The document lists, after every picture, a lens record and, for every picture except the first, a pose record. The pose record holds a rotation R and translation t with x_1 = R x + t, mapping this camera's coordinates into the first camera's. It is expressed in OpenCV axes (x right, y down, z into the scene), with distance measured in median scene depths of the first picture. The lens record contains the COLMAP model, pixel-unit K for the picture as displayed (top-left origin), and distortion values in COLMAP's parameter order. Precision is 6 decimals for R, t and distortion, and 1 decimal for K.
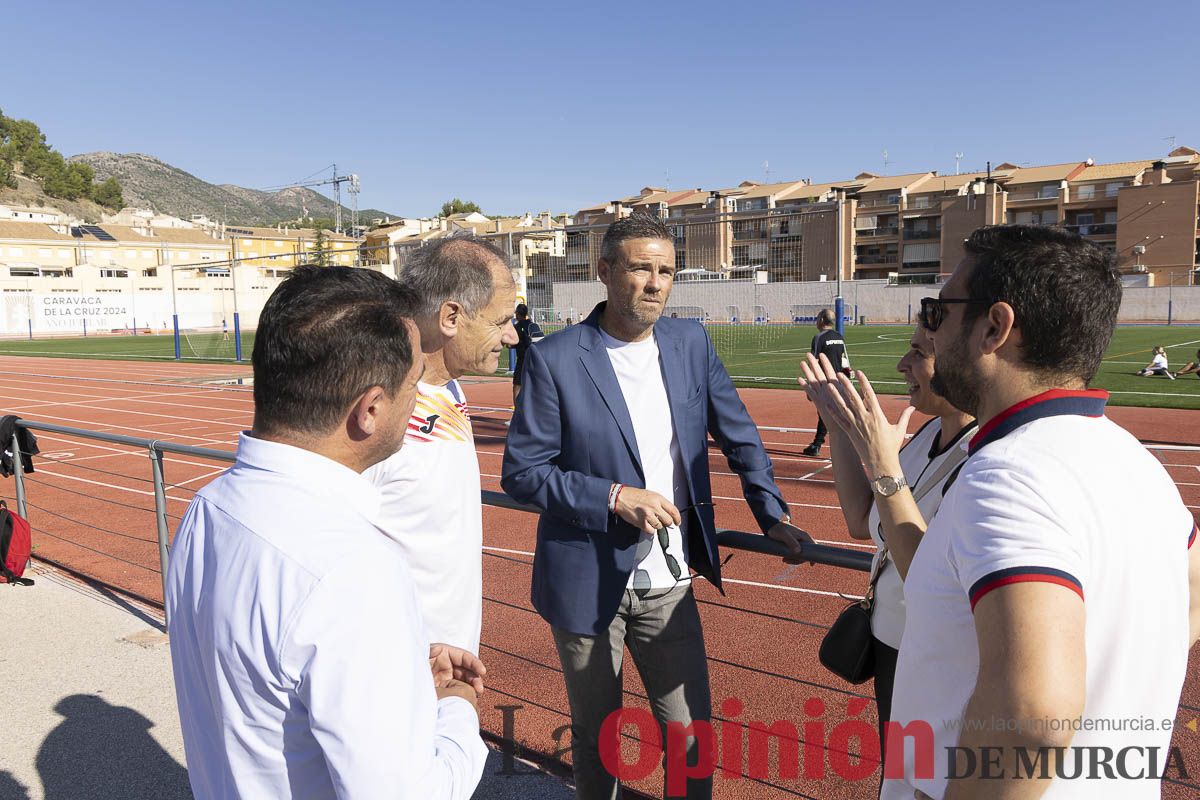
lens RADIAL K [[969.2, 0, 617.4], [0, 969.2, 406.9], [0, 0, 1]] dist [-0.016500, 0.034094]
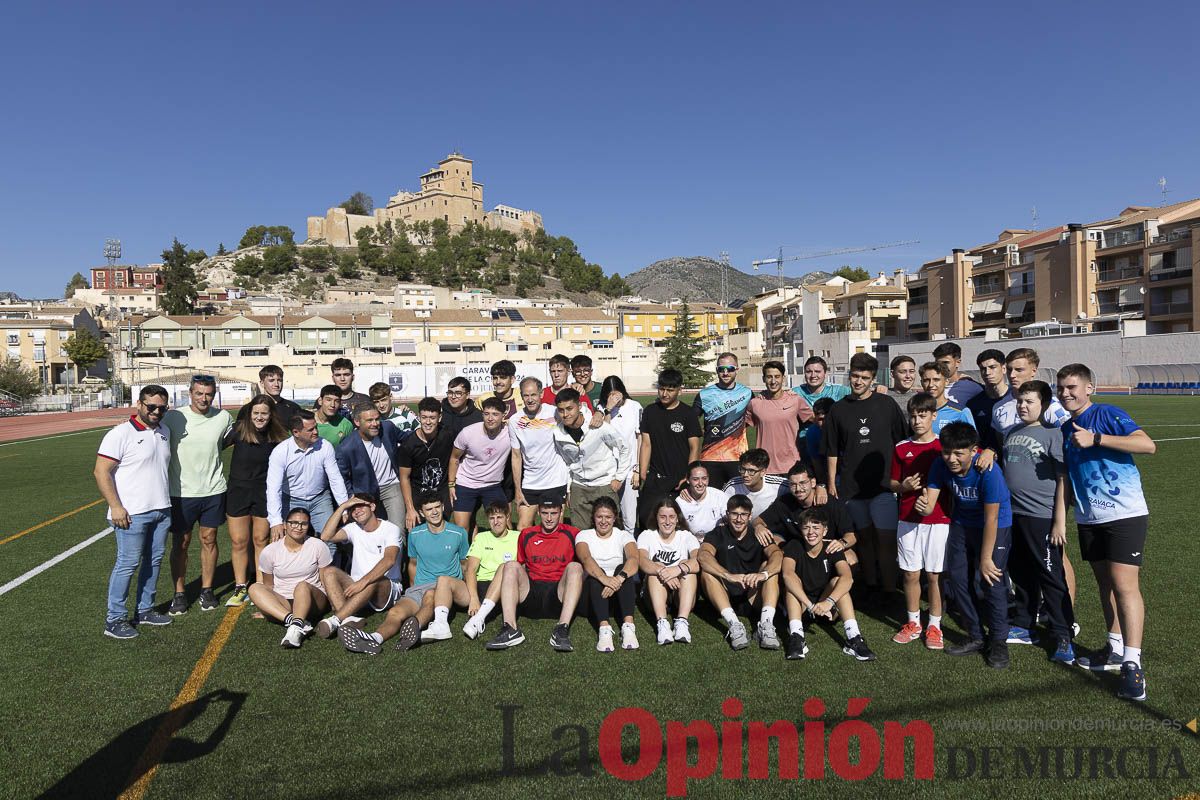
lens RADIAL K [[812.5, 0, 590.2], [0, 812.5, 397.9], [0, 0, 1]] dist [0.021716, -0.000278]
pose [[0.824787, 0.007684, -0.565391, 0.148946], [-0.045752, 0.997536, -0.053186, -0.025487], [0.563590, 0.069735, 0.823106, 0.227683]]
